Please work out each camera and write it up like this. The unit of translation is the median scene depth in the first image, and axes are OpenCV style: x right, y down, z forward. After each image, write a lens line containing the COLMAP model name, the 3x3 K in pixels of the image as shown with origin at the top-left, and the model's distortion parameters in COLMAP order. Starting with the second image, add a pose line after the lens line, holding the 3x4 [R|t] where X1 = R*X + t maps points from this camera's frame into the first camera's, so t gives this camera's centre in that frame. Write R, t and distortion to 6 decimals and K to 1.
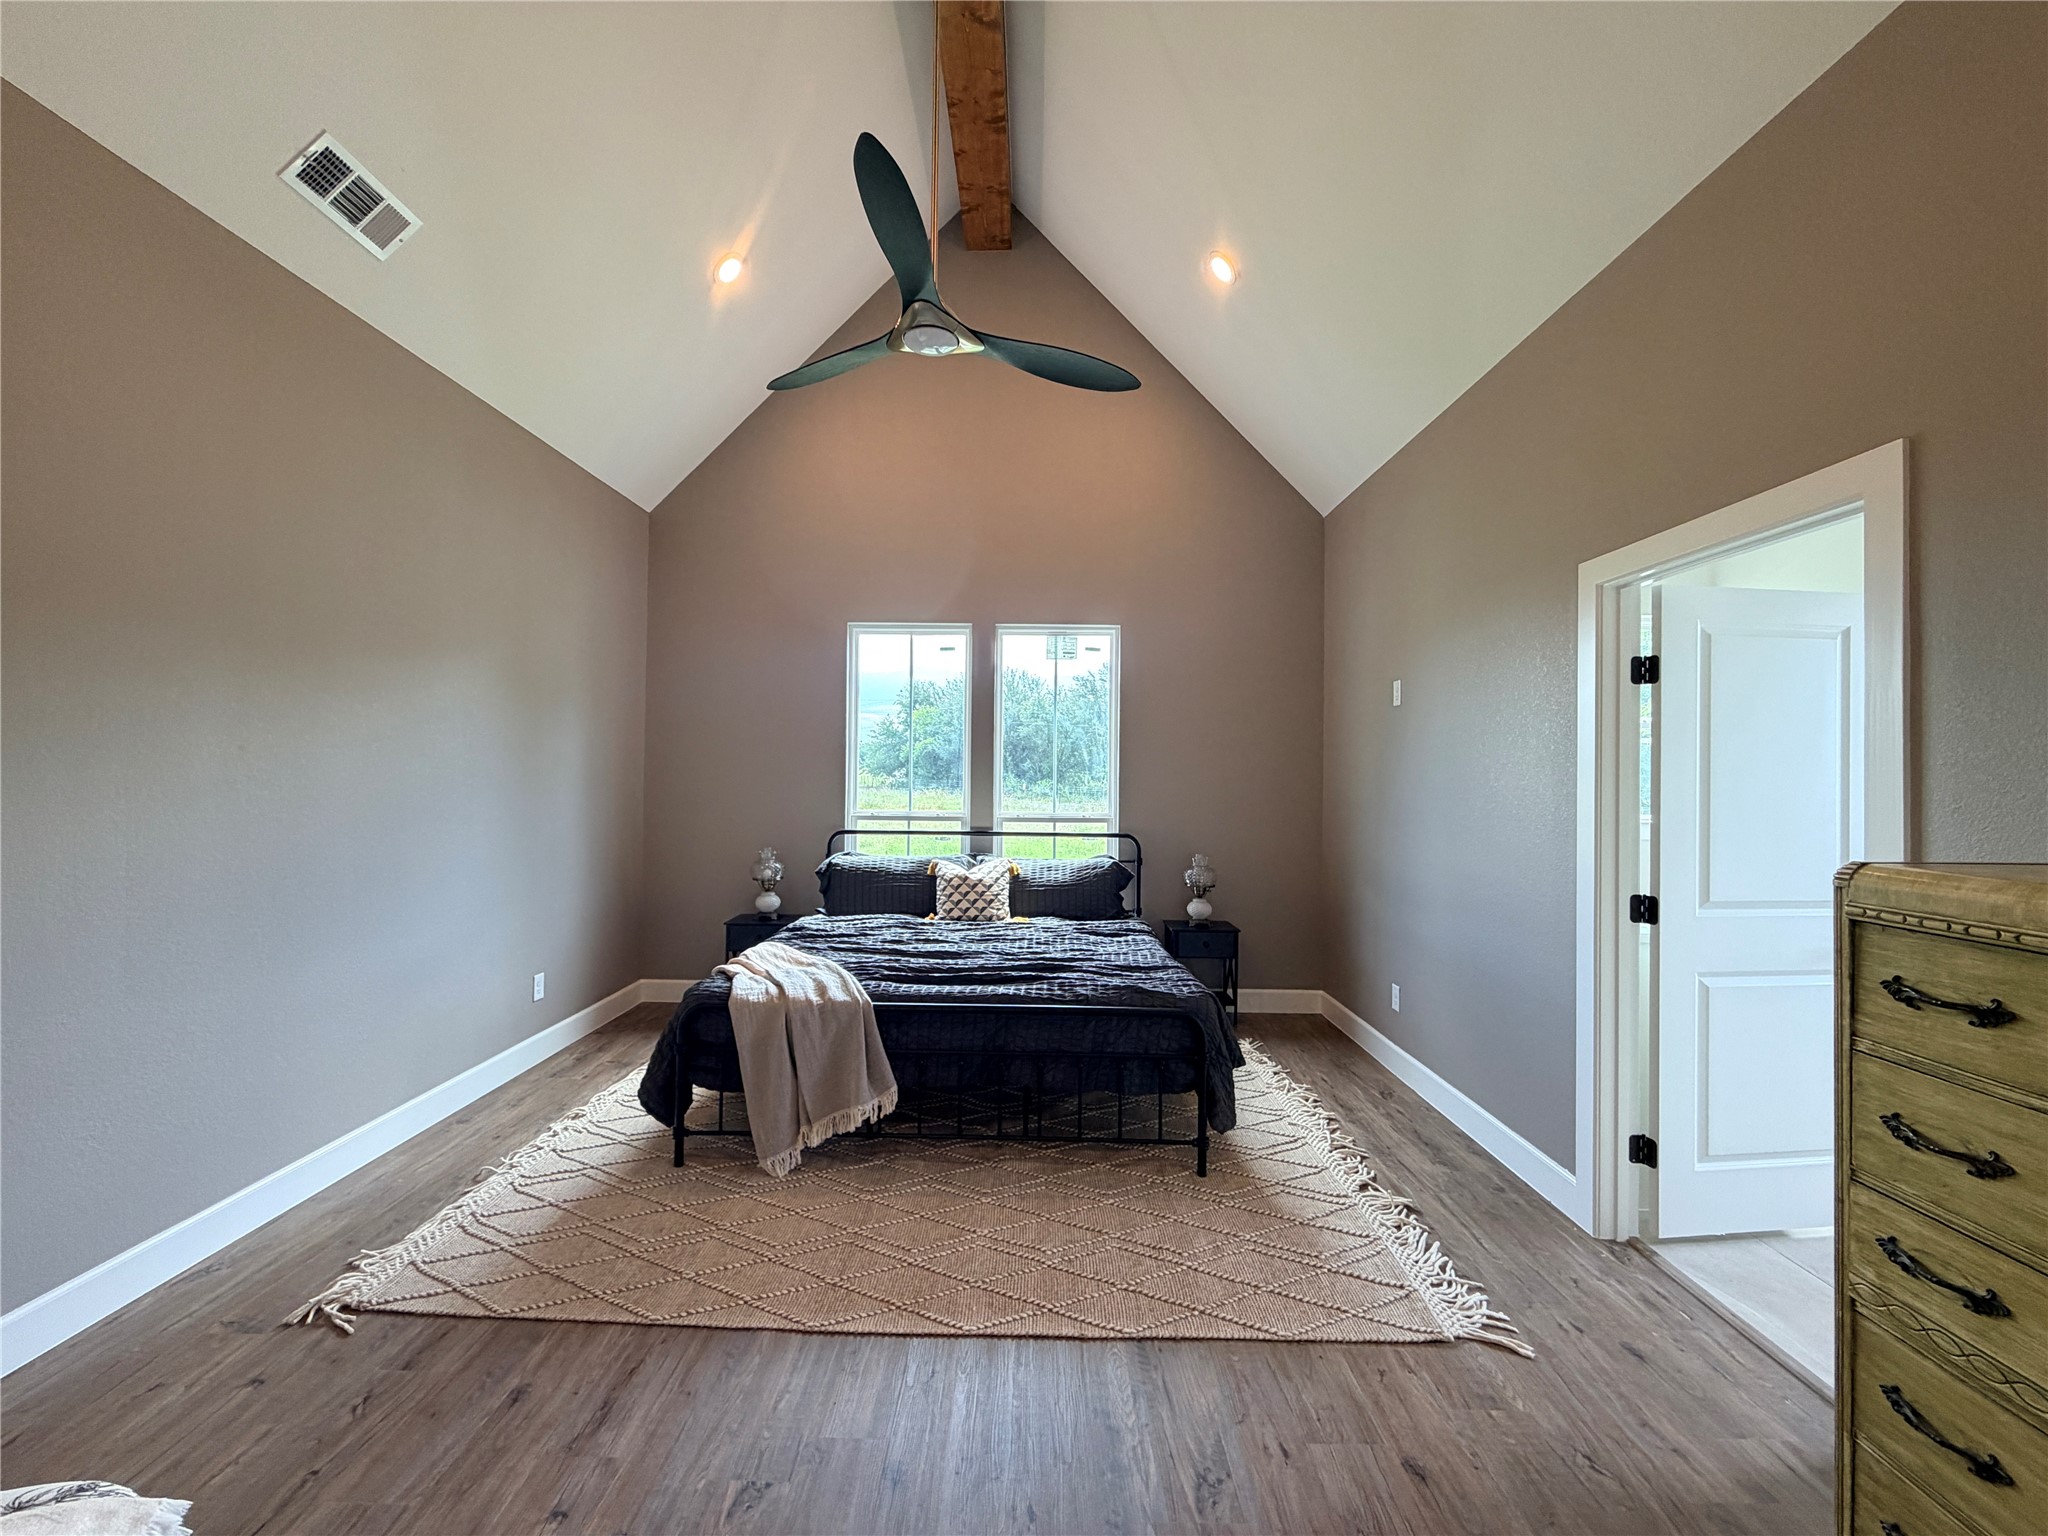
lens RADIAL K [[818.1, 0, 1020.6], [0, 818.1, 778.7], [0, 0, 1]] dist [-0.000638, 0.000088]
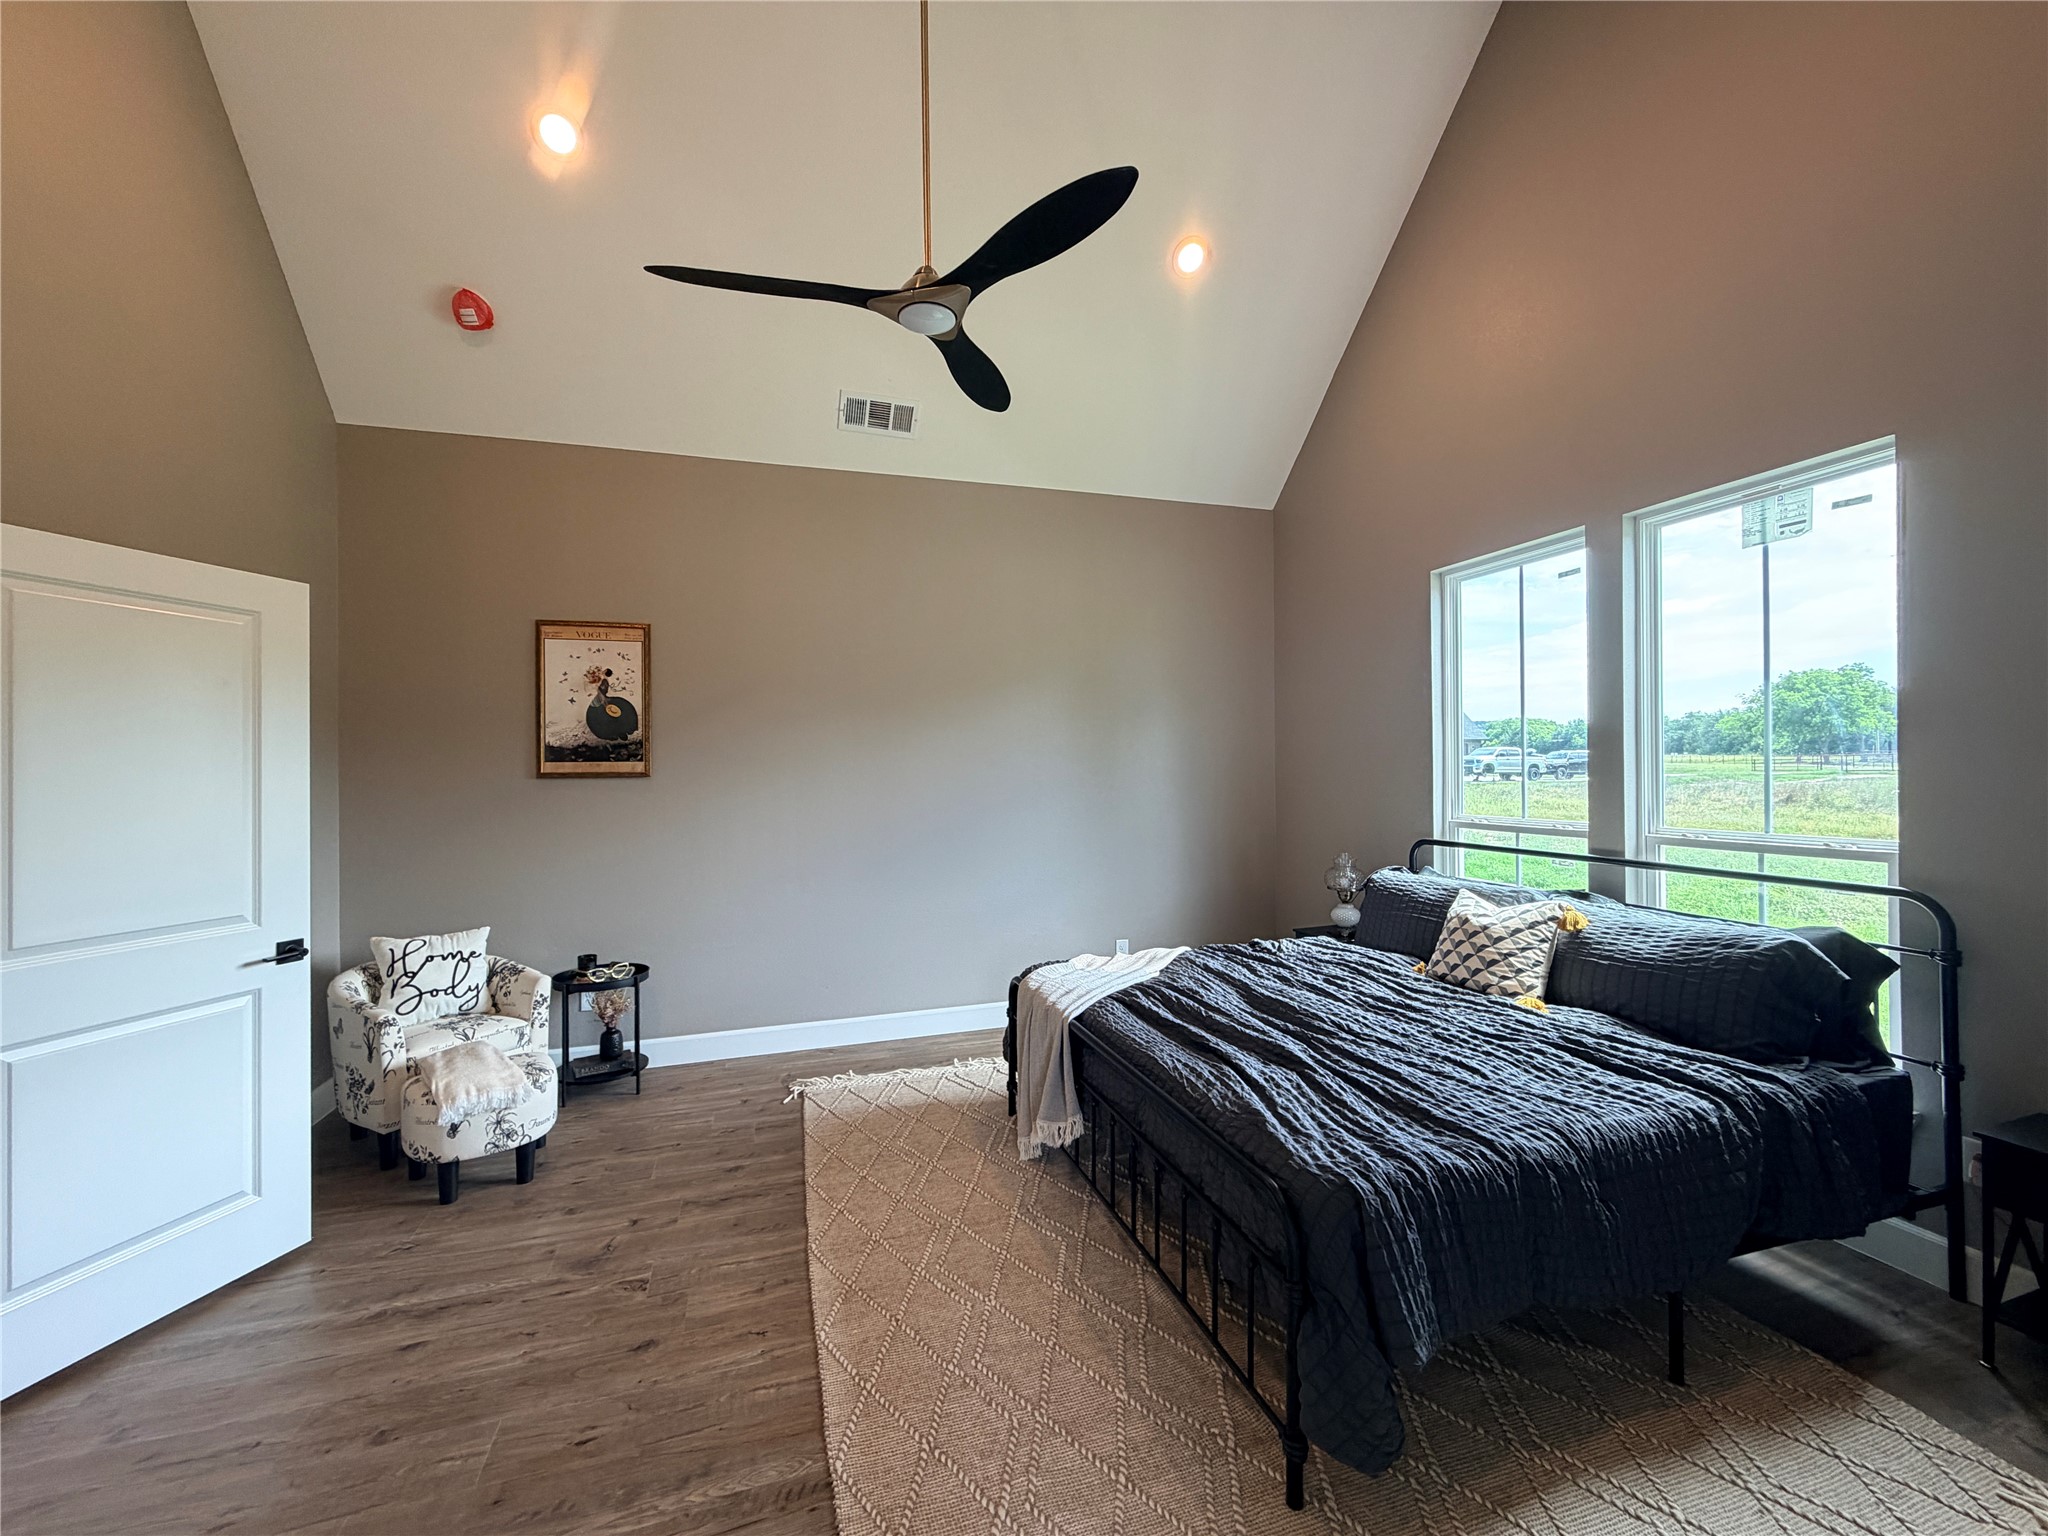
lens RADIAL K [[818.1, 0, 1013.2], [0, 818.1, 769.3], [0, 0, 1]] dist [-0.000638, 0.000088]
pose [[0.313027, -0.011824, -0.949671, 0.410320], [0.007756, 0.999921, -0.009893, 0.001029], [0.949712, -0.004269, 0.313094, 0.393786]]
